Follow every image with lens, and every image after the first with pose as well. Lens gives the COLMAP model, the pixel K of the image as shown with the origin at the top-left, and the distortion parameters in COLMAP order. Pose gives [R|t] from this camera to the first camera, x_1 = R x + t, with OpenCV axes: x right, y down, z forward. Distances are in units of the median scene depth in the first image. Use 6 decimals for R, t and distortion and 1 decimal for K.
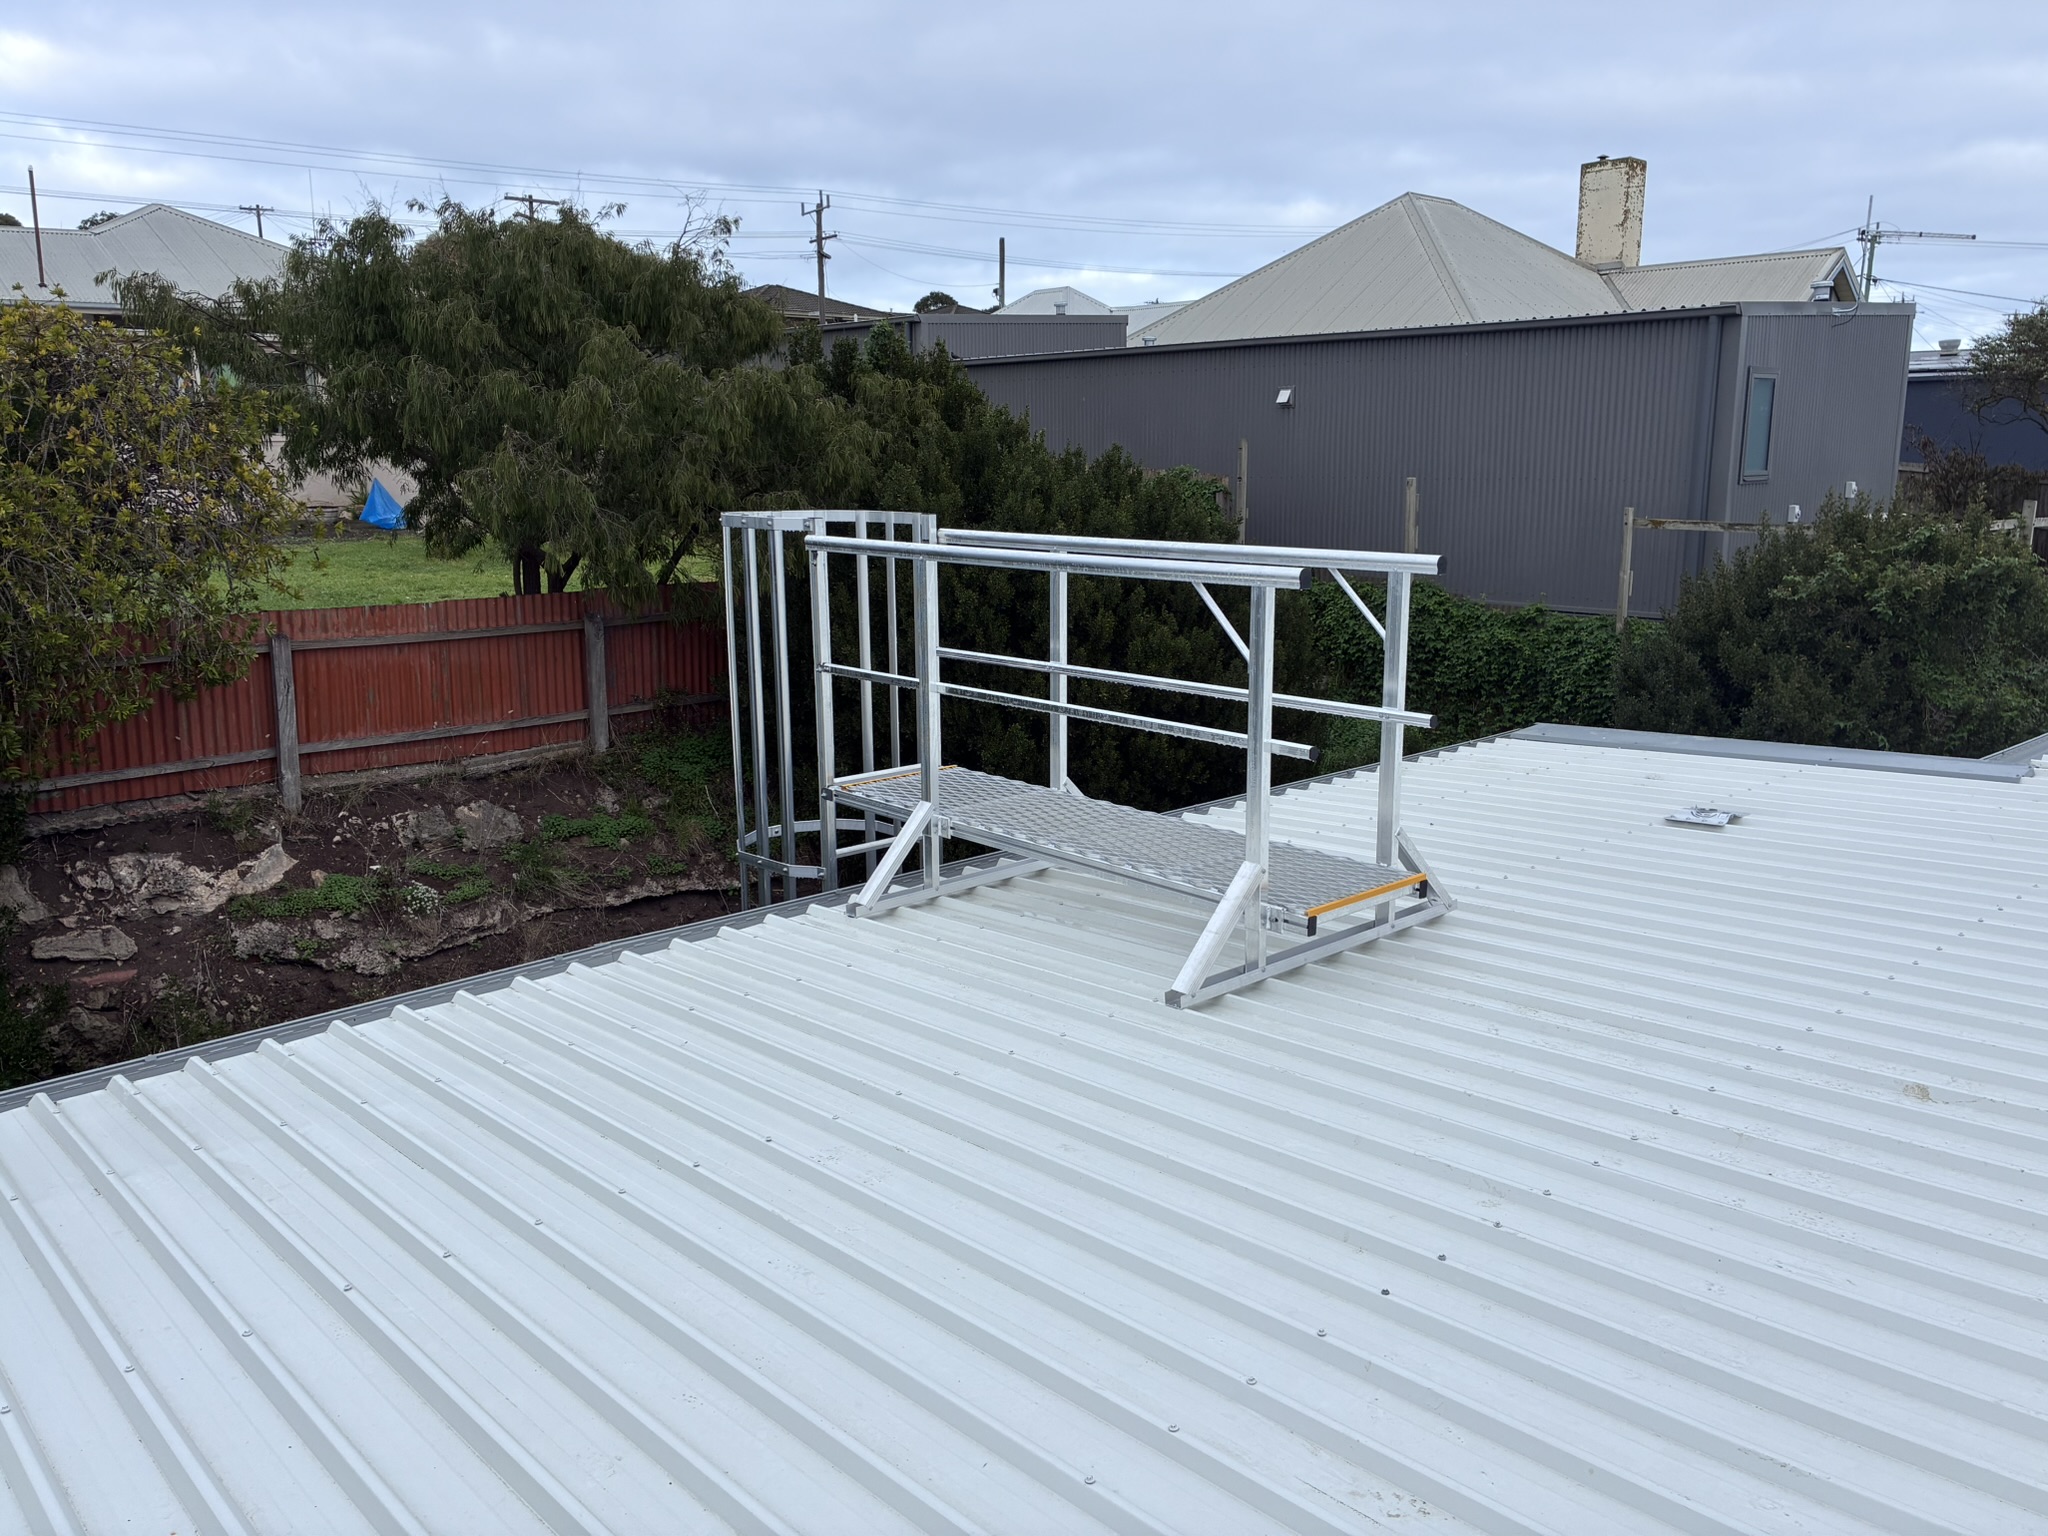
lens RADIAL K [[1500.4, 0, 1024.0], [0, 1500.4, 768.0], [0, 0, 1]] dist [0.001588, -0.000420]
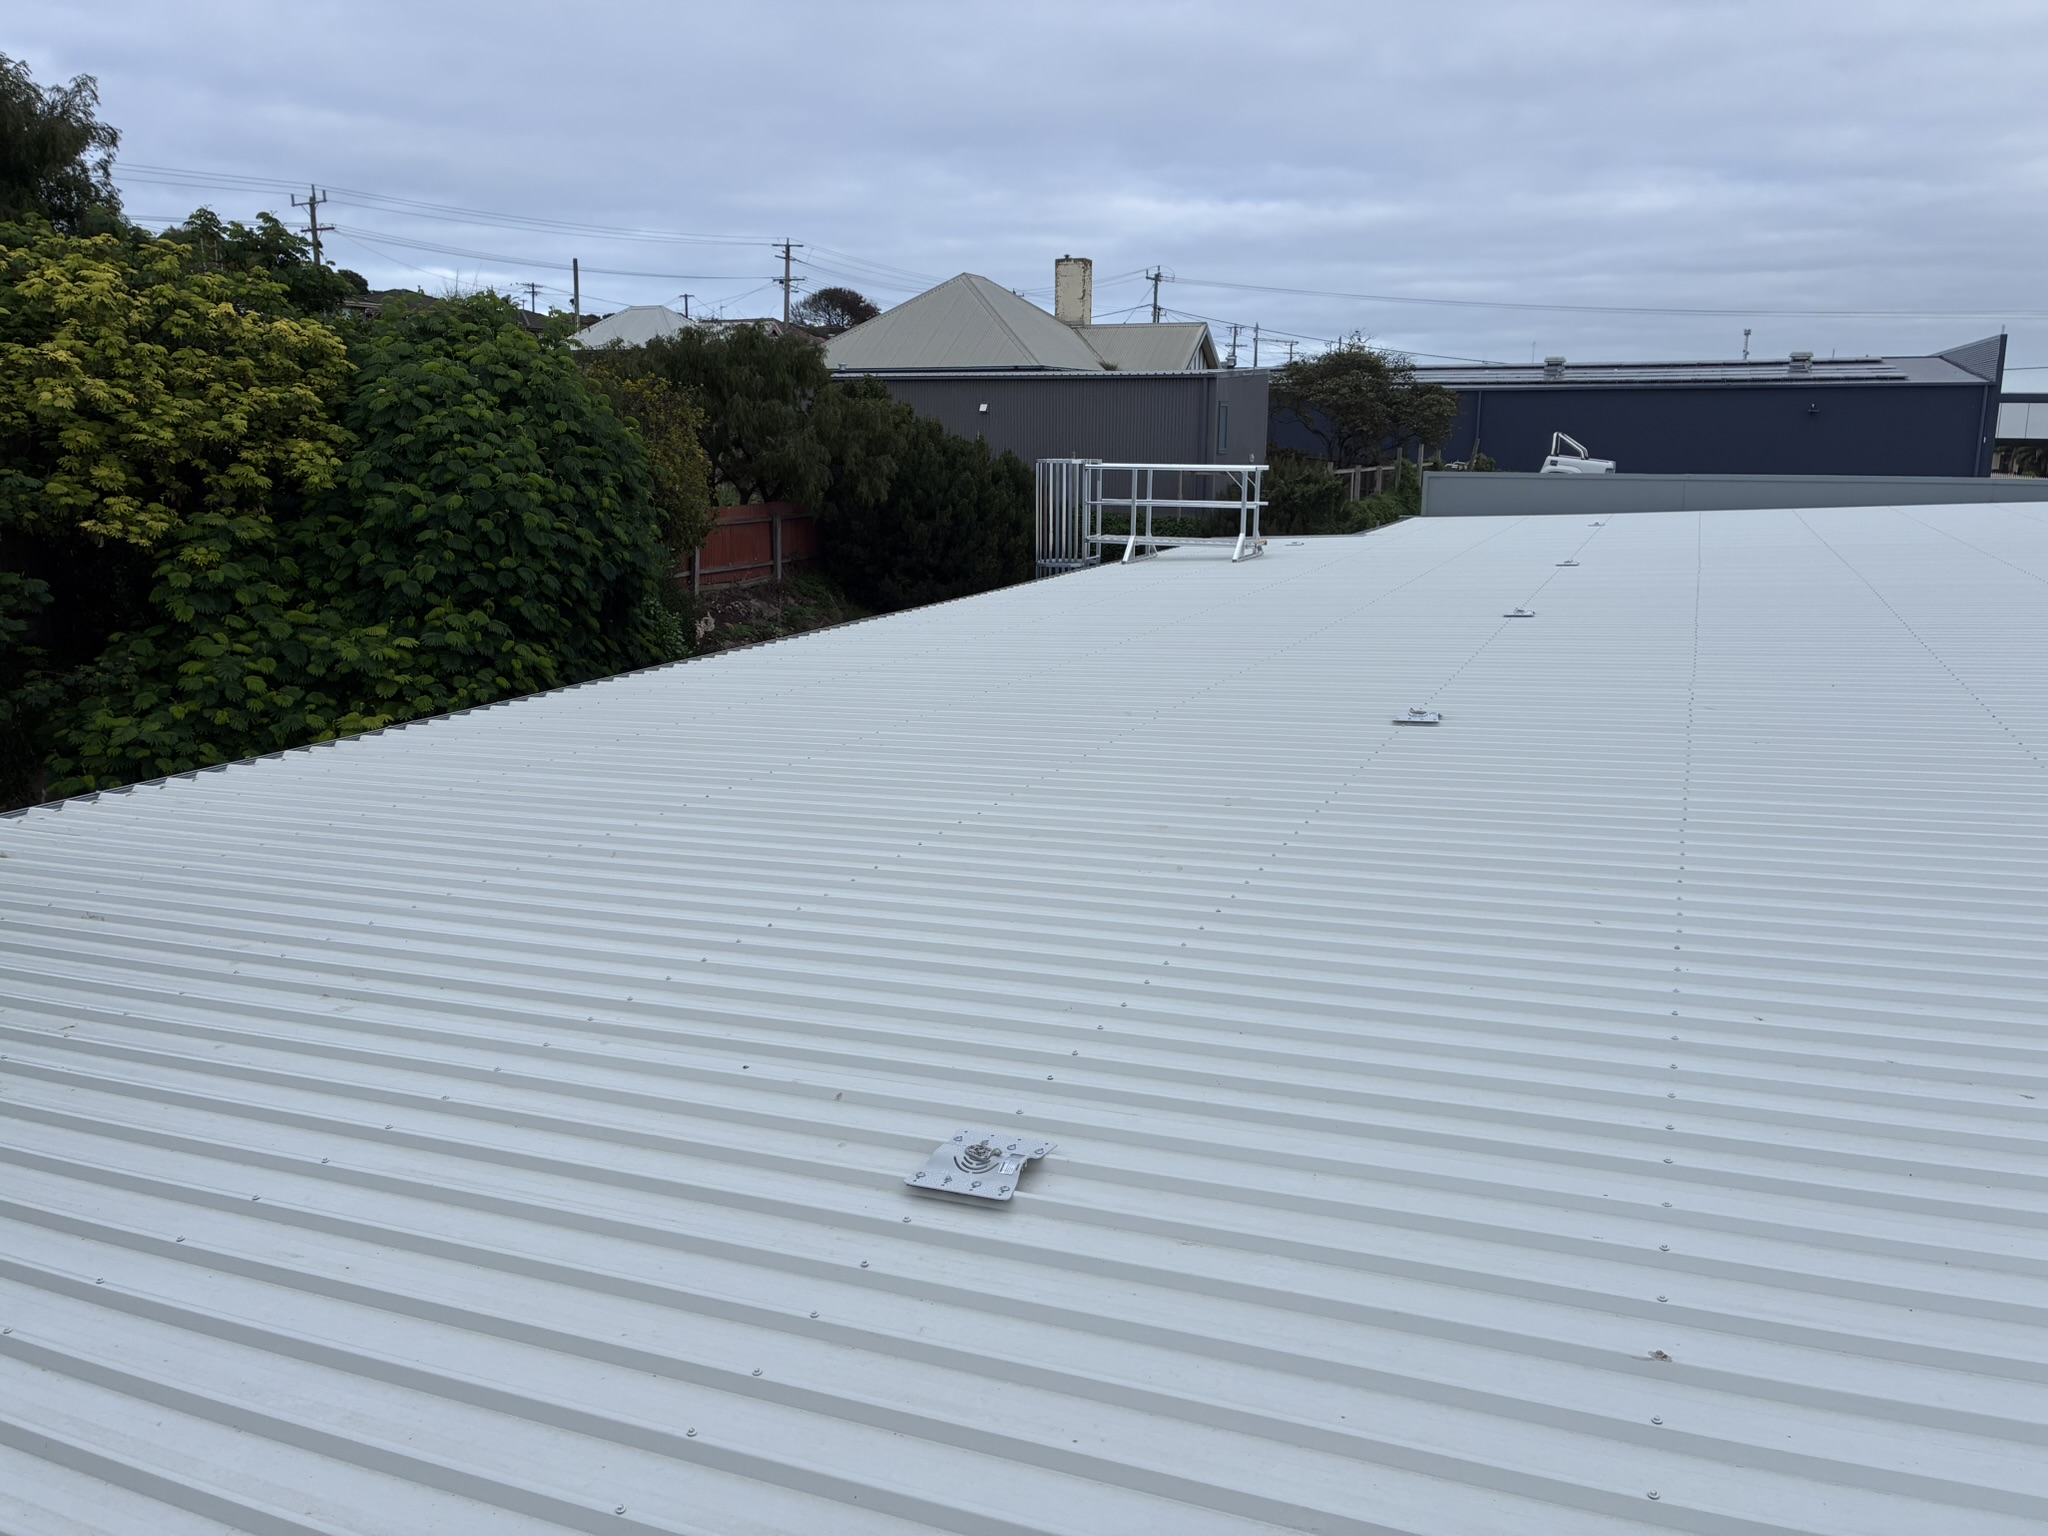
lens RADIAL K [[1500.4, 0, 1024.0], [0, 1500.4, 768.0], [0, 0, 1]] dist [0.001588, -0.000420]
pose [[0.904280, -0.081740, 0.419042, -0.592926], [0.076340, 0.996640, 0.029669, 0.144566], [-0.420060, 0.005161, 0.907482, -0.698768]]
